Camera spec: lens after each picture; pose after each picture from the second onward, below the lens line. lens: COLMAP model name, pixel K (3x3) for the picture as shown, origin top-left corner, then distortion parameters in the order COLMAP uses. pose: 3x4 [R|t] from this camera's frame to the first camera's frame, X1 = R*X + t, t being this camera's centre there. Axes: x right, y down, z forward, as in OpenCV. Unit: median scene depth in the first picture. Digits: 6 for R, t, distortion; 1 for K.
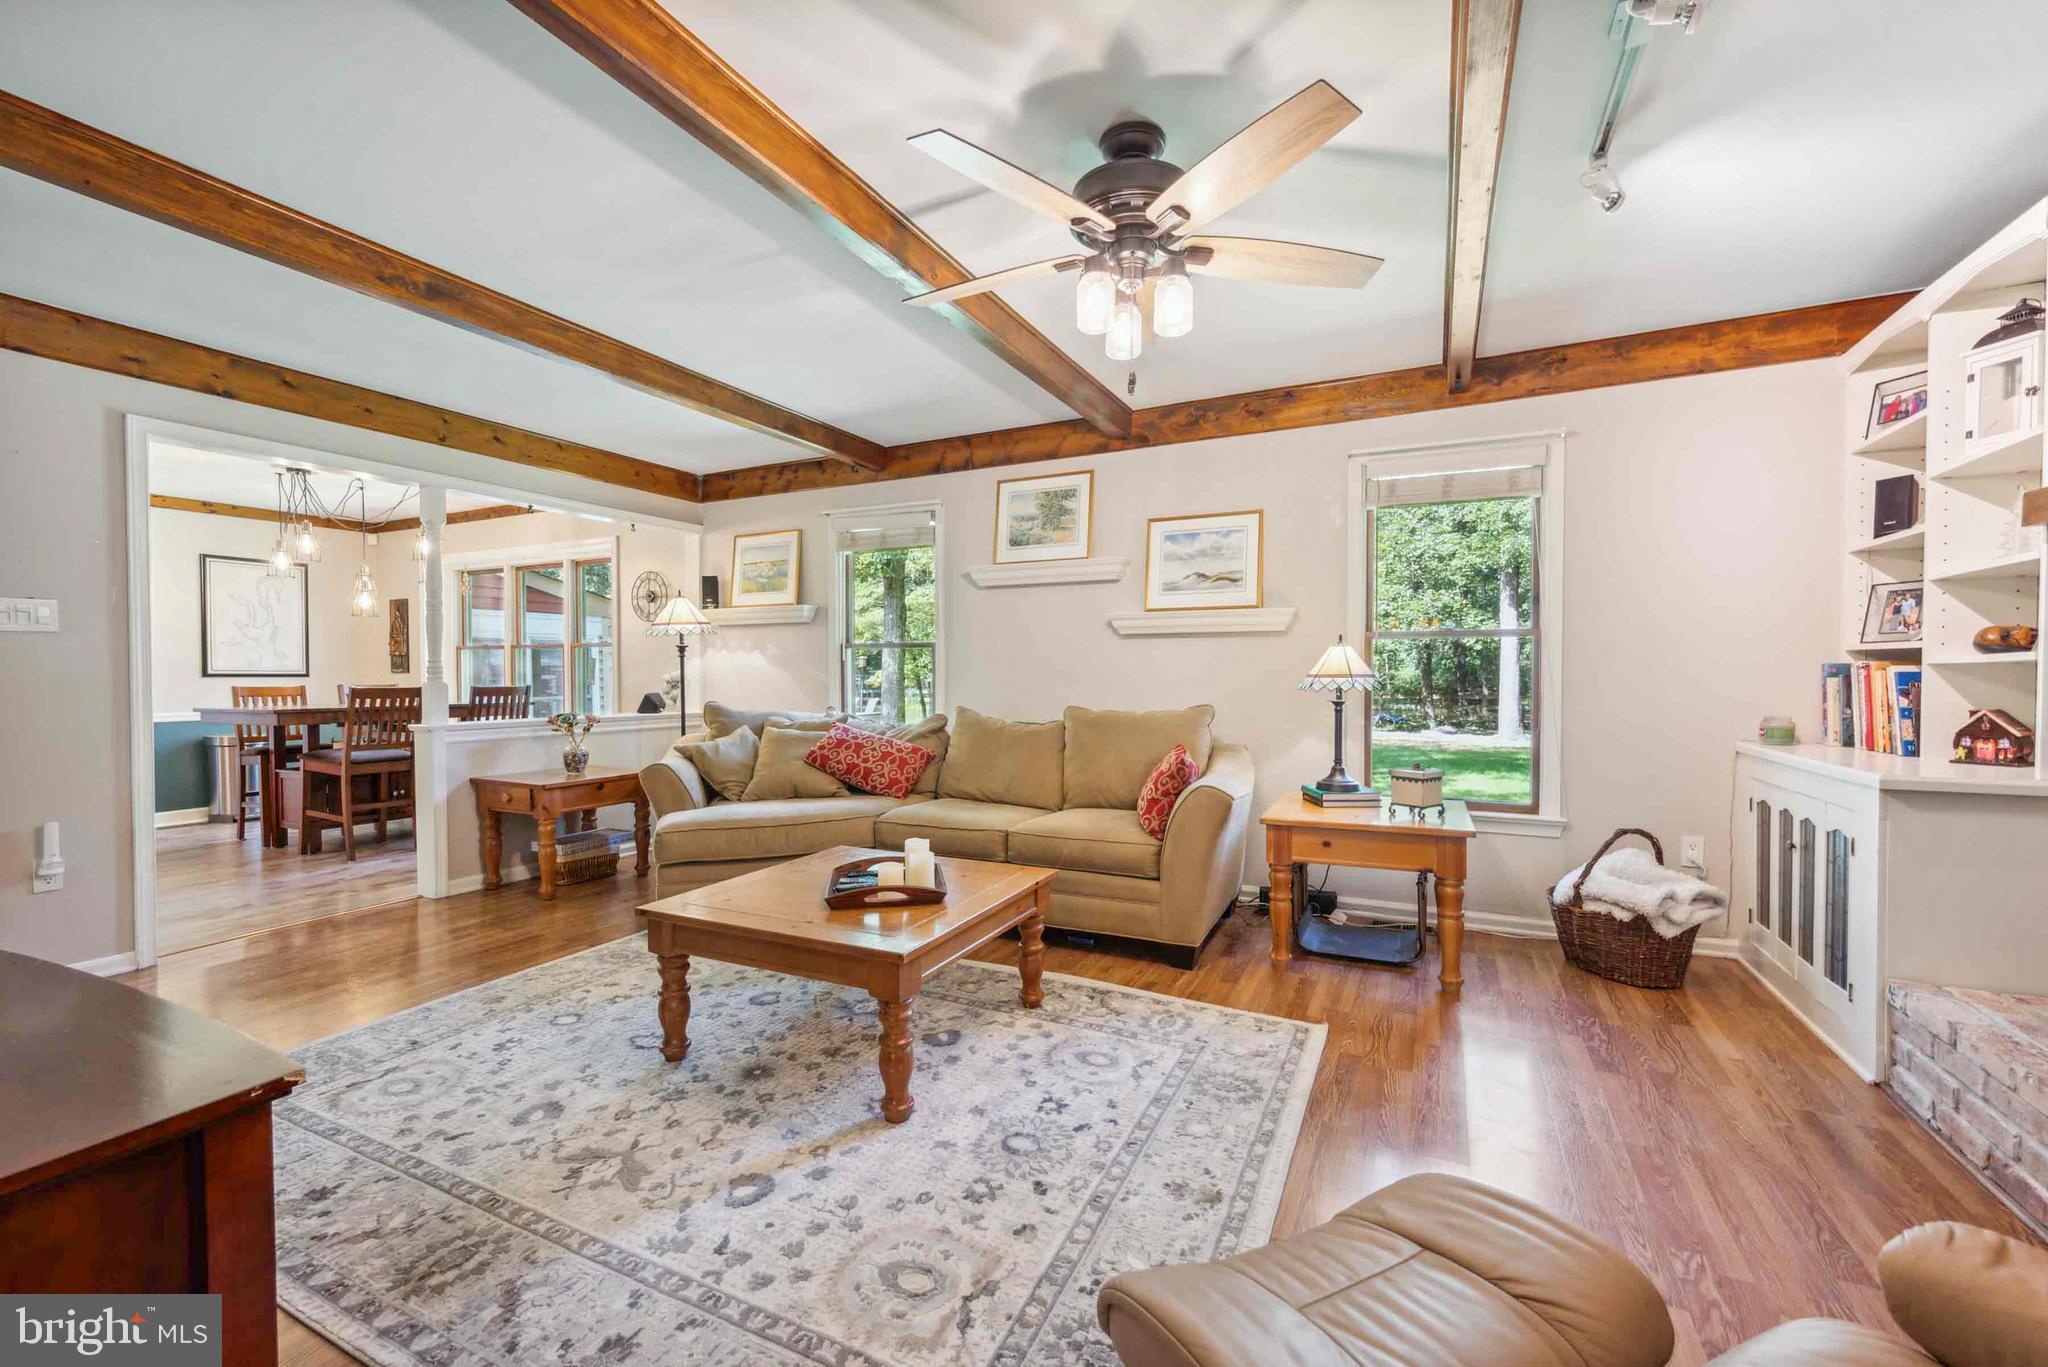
lens RADIAL K [[827.7, 0, 1029.6], [0, 827.7, 686.0], [0, 0, 1]] dist [-0.001165, -0.000110]
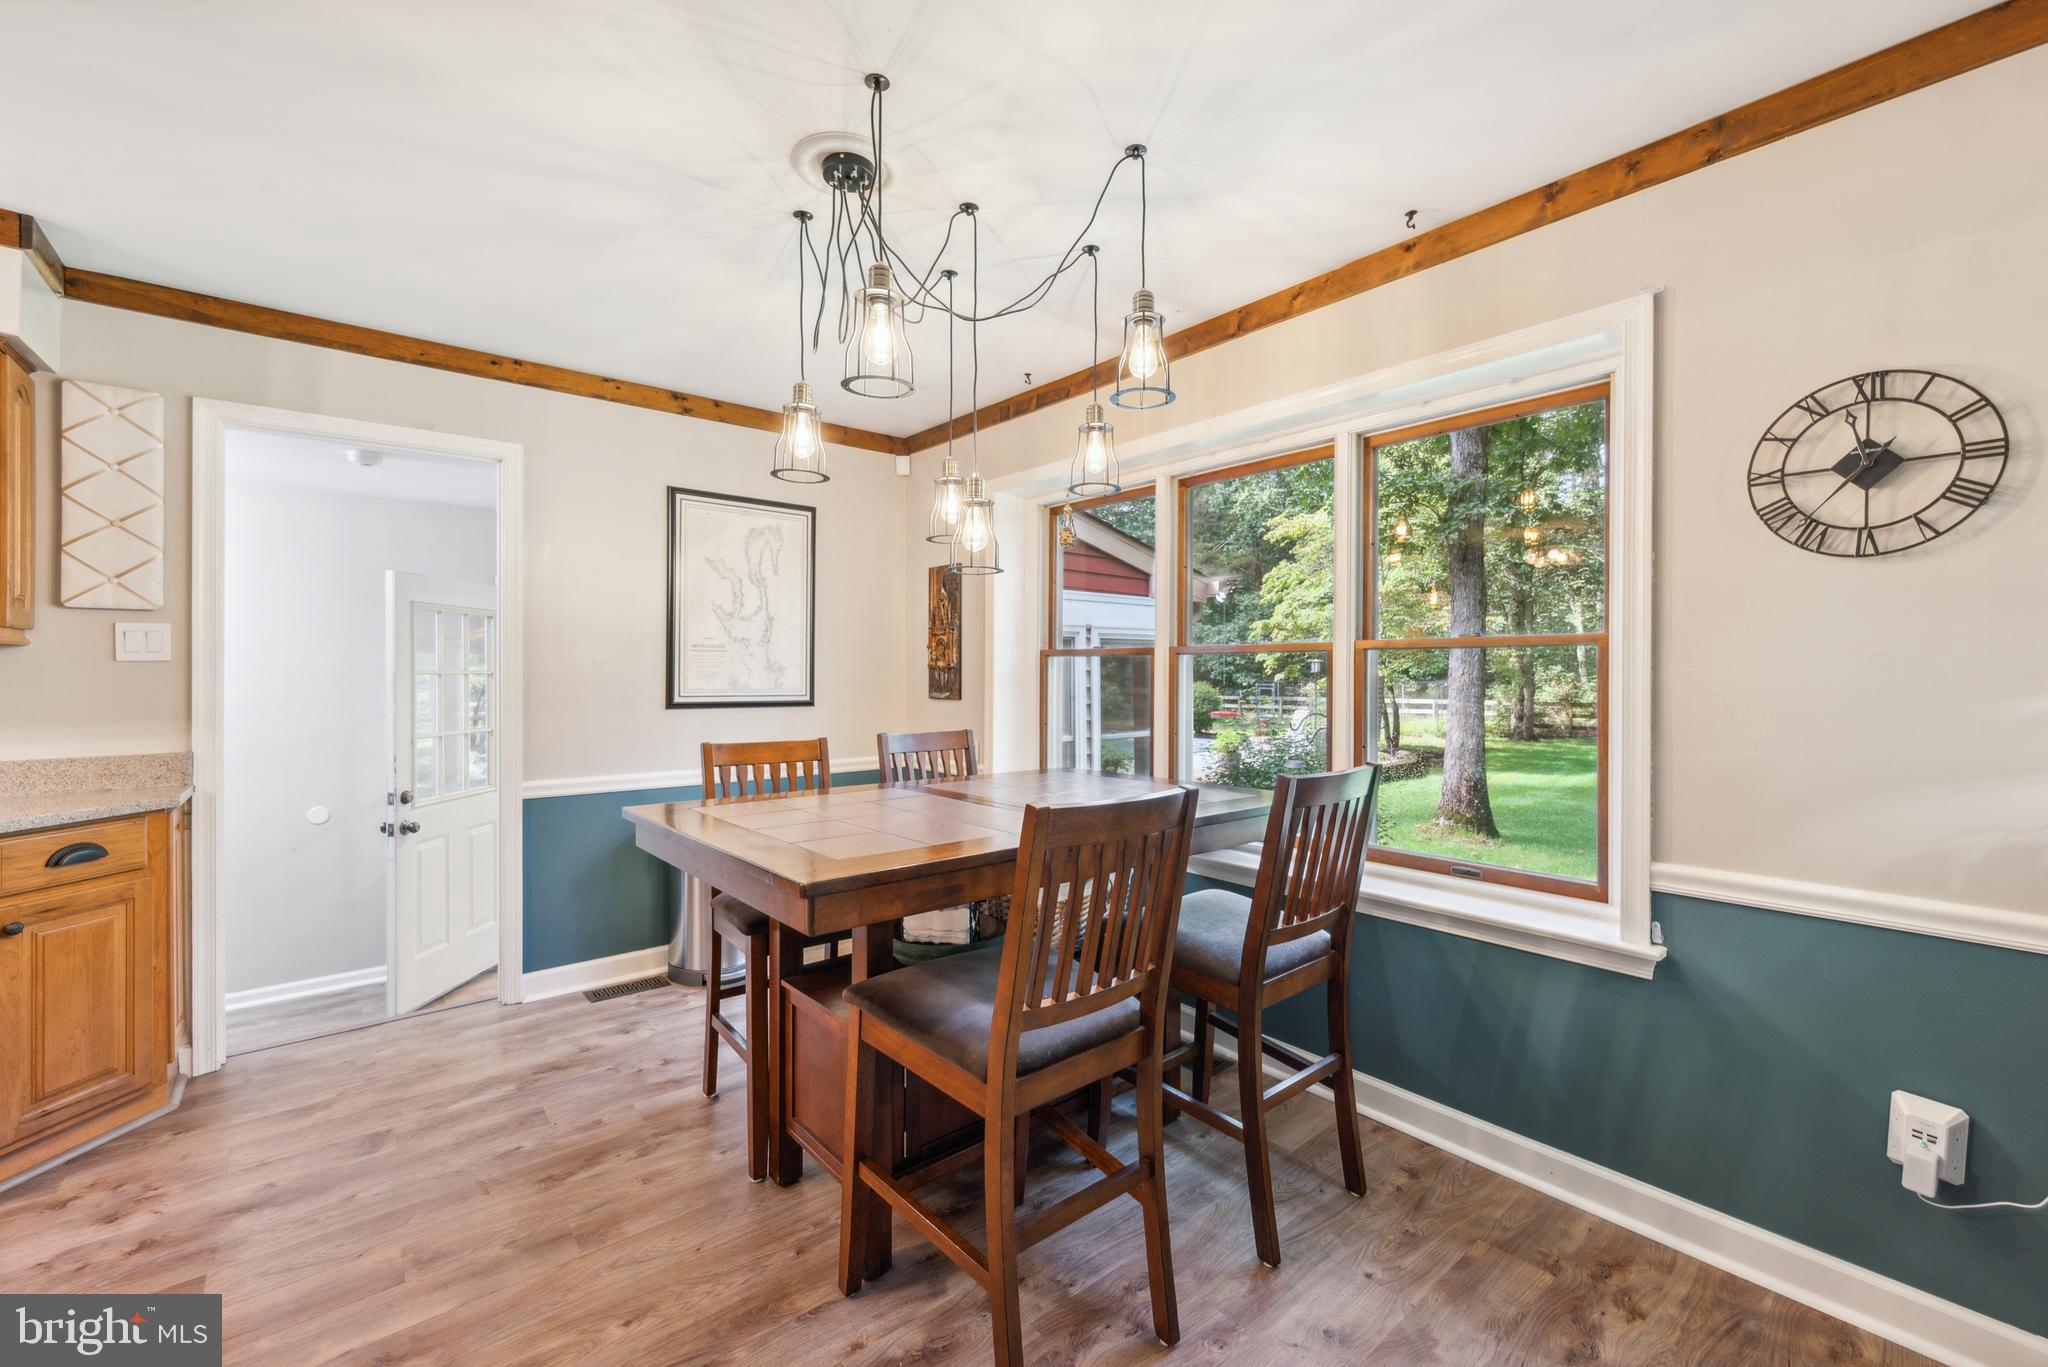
lens RADIAL K [[839.3, 0, 1026.8], [0, 839.3, 659.3], [0, 0, 1]] dist [0.001388, -0.000026]
pose [[0.913263, -0.003176, -0.407358, -0.877362], [-0.009826, 0.999507, -0.029821, -0.047452], [0.407252, 0.031237, 0.912781, 0.929227]]
